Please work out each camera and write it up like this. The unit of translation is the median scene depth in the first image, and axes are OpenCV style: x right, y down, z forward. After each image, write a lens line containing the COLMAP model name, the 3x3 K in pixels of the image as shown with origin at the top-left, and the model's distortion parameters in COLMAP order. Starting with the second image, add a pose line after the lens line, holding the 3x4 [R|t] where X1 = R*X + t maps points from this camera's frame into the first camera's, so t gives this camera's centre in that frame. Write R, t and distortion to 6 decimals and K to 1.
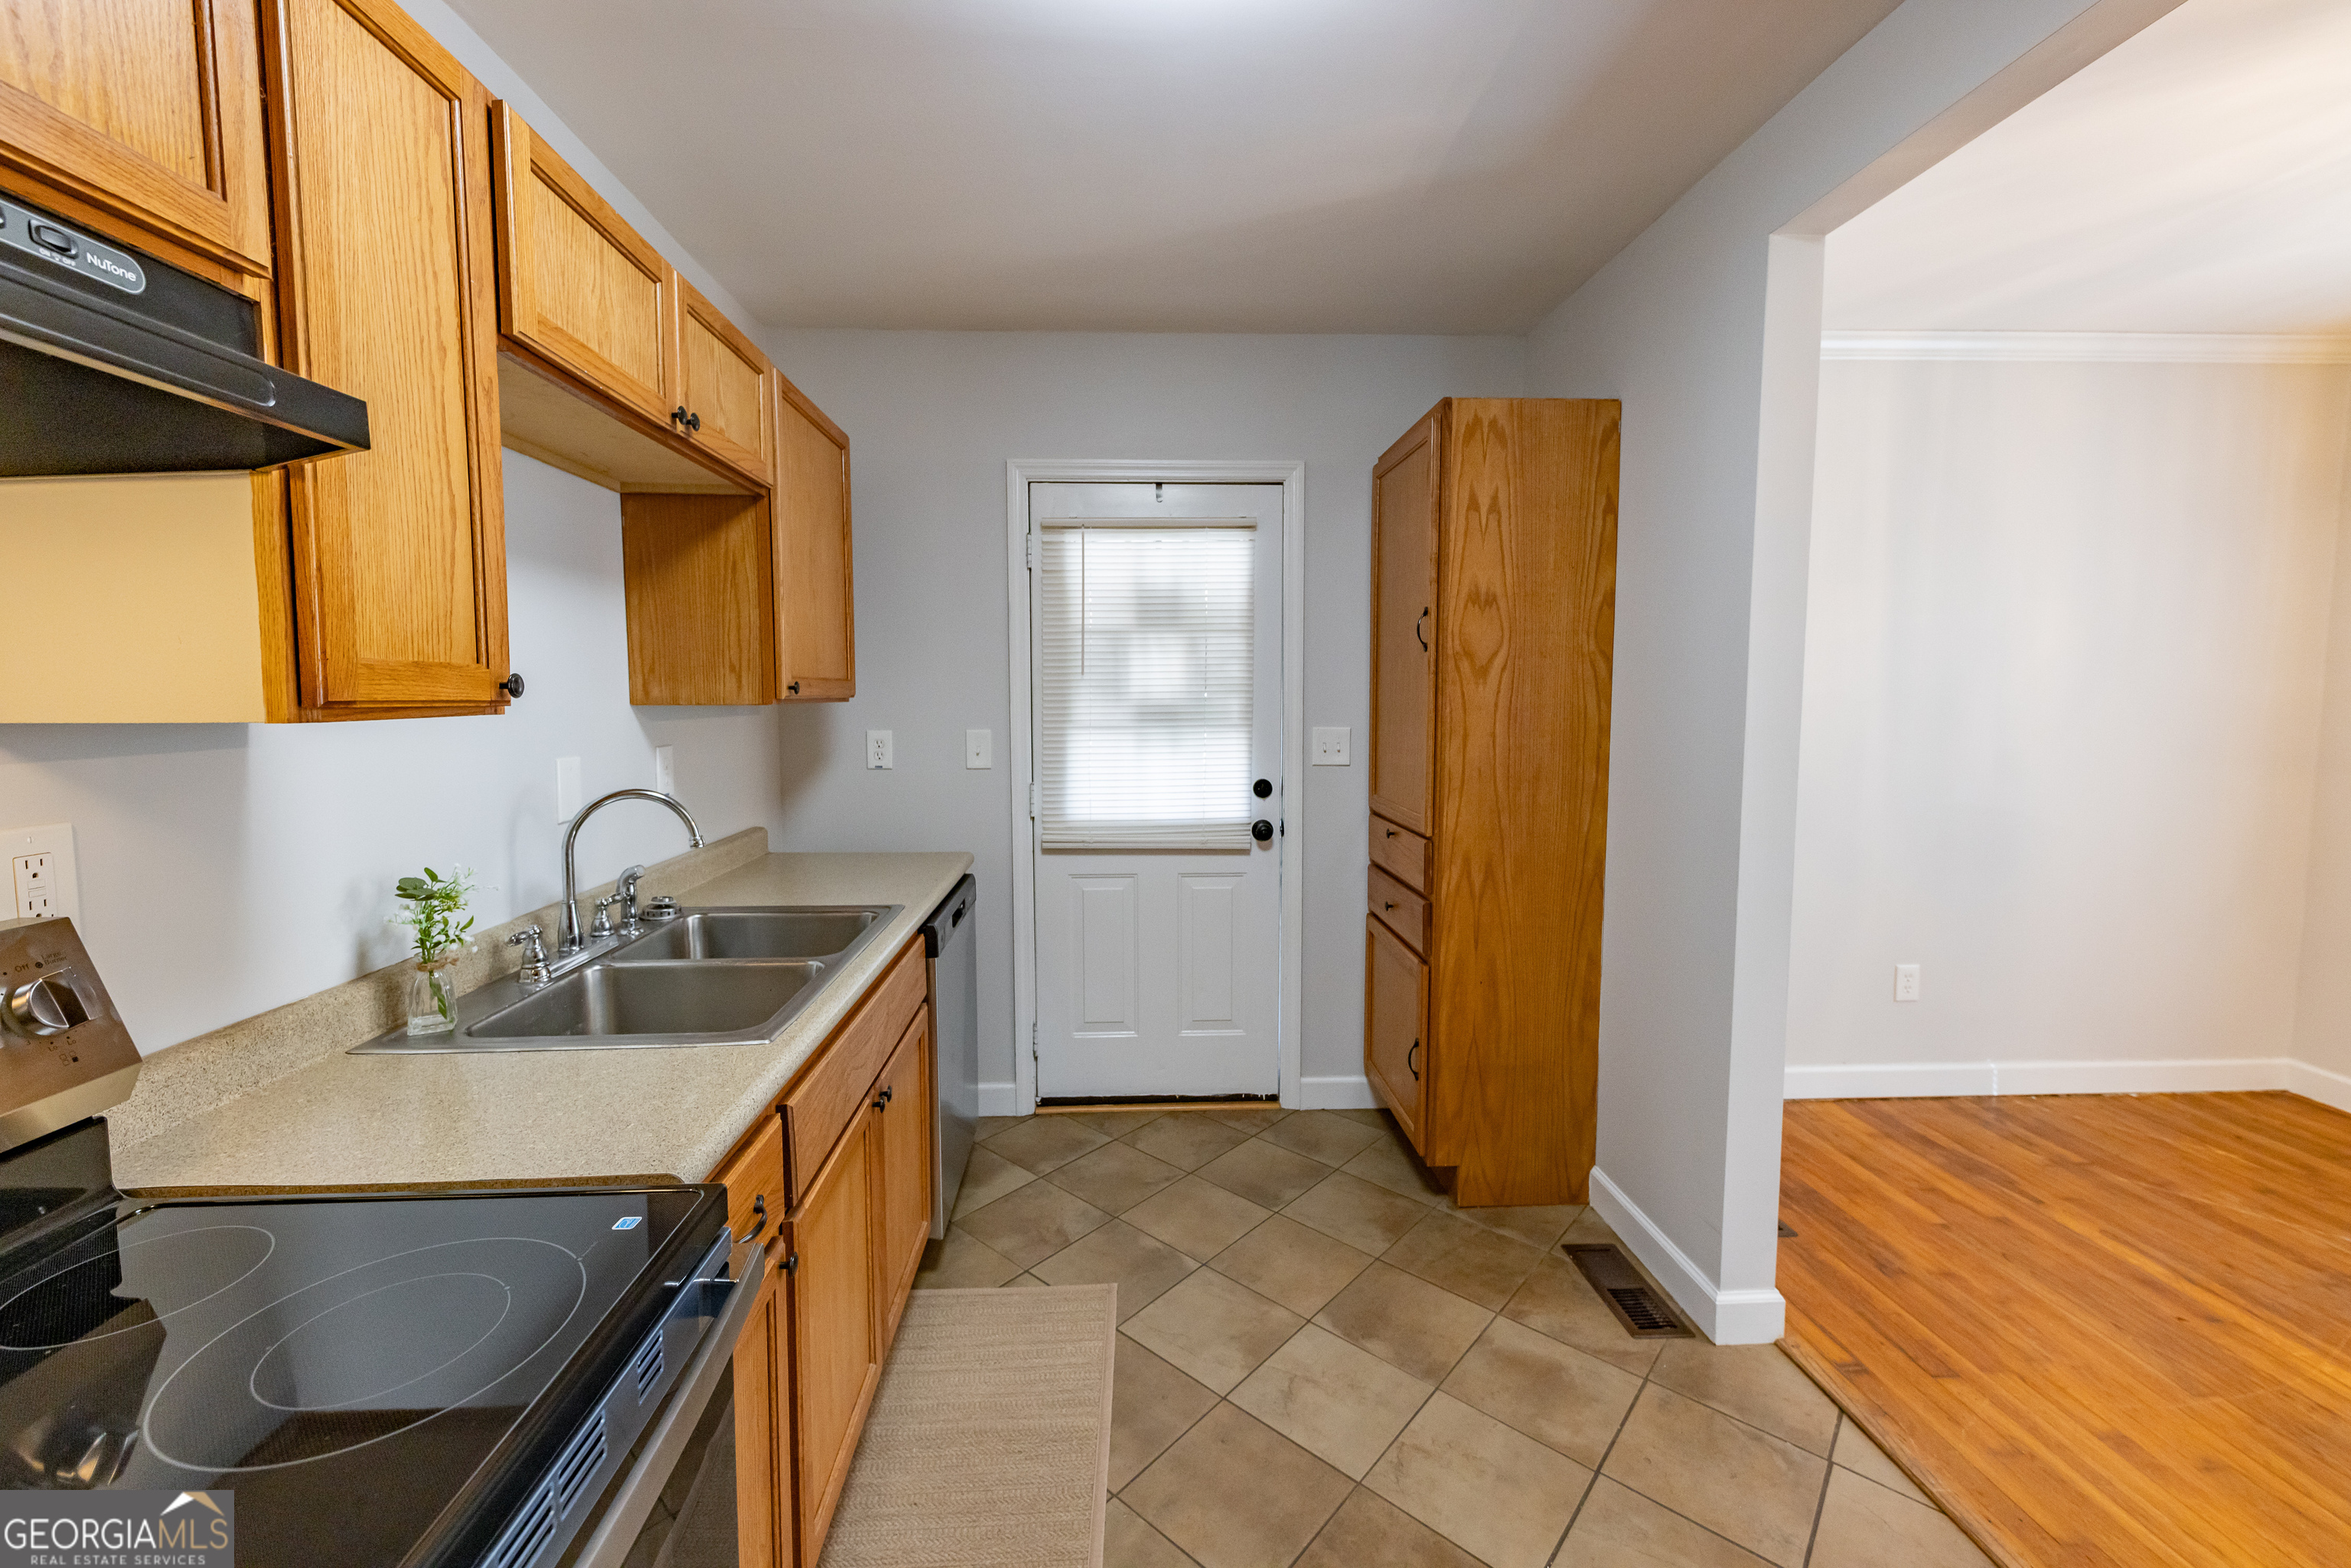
lens RADIAL K [[942.2, 0, 1144.7], [0, 942.2, 752.9], [0, 0, 1]] dist [0.006100, -0.001302]
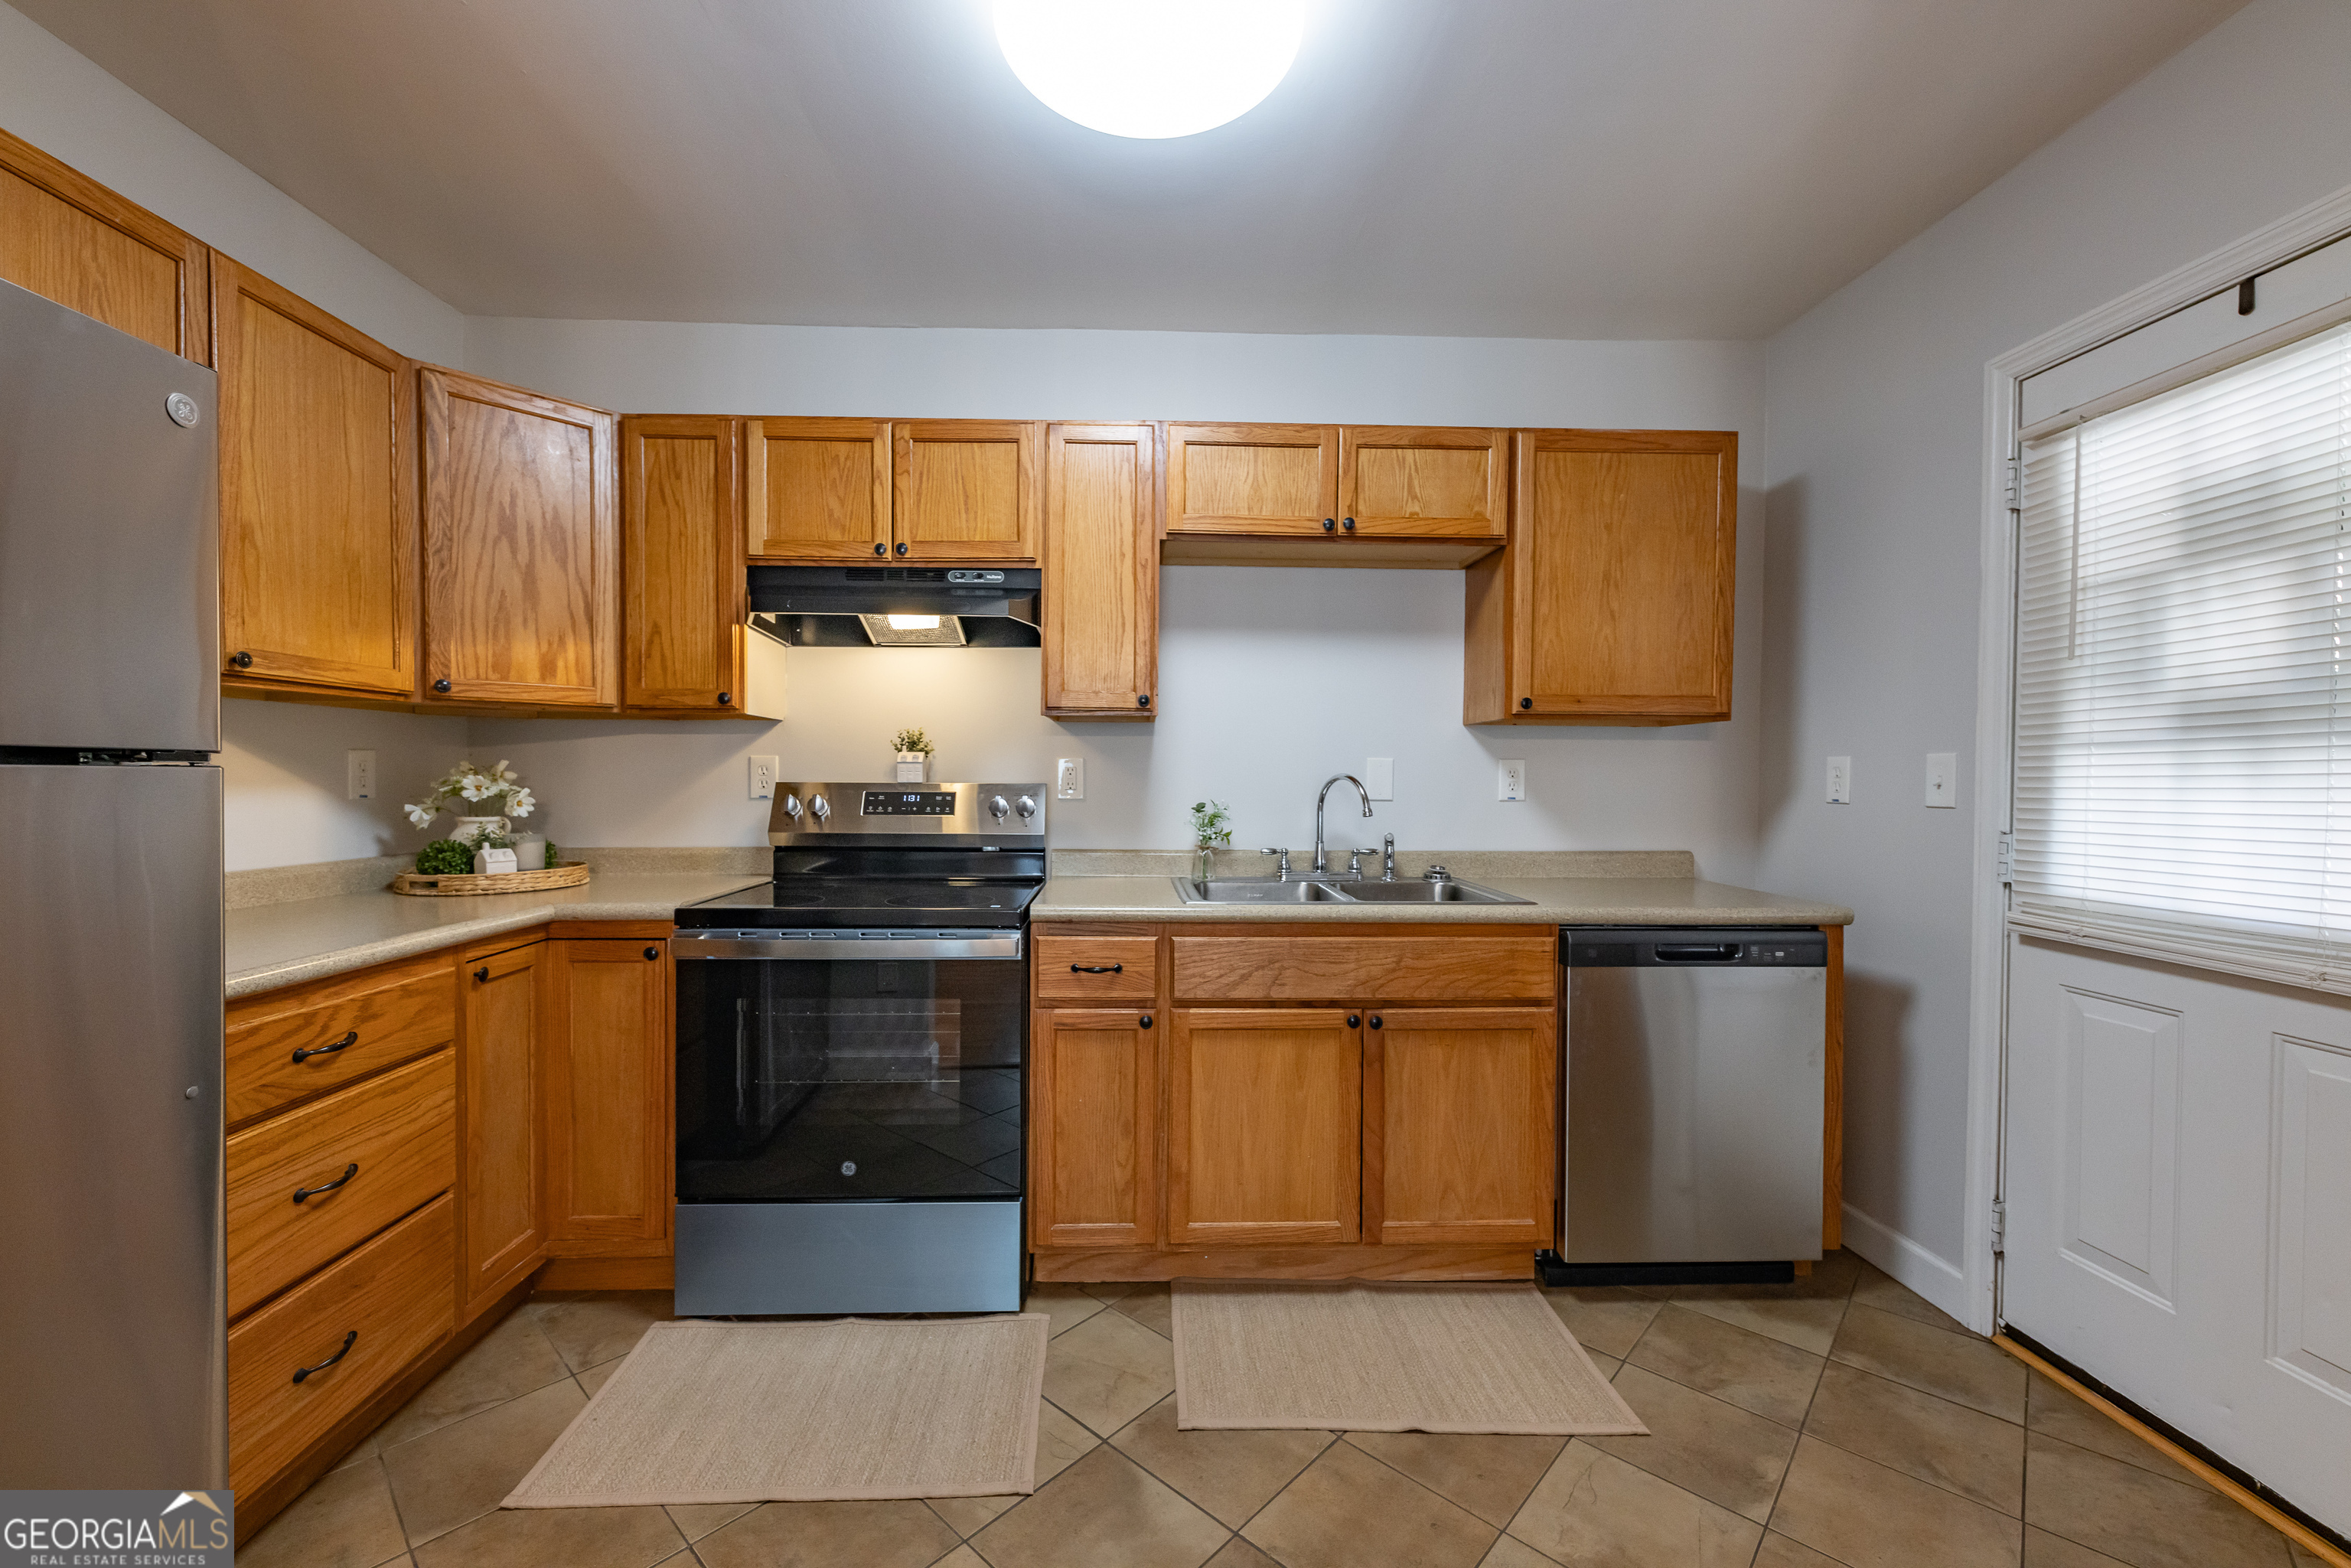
lens RADIAL K [[942.2, 0, 1164.7], [0, 942.2, 791.8], [0, 0, 1]] dist [0.006100, -0.001302]
pose [[-0.011077, 0.017424, -0.999787, 0.554925], [-0.070900, 0.997318, 0.018167, 0.033871], [0.997422, 0.071086, -0.009812, 0.419932]]
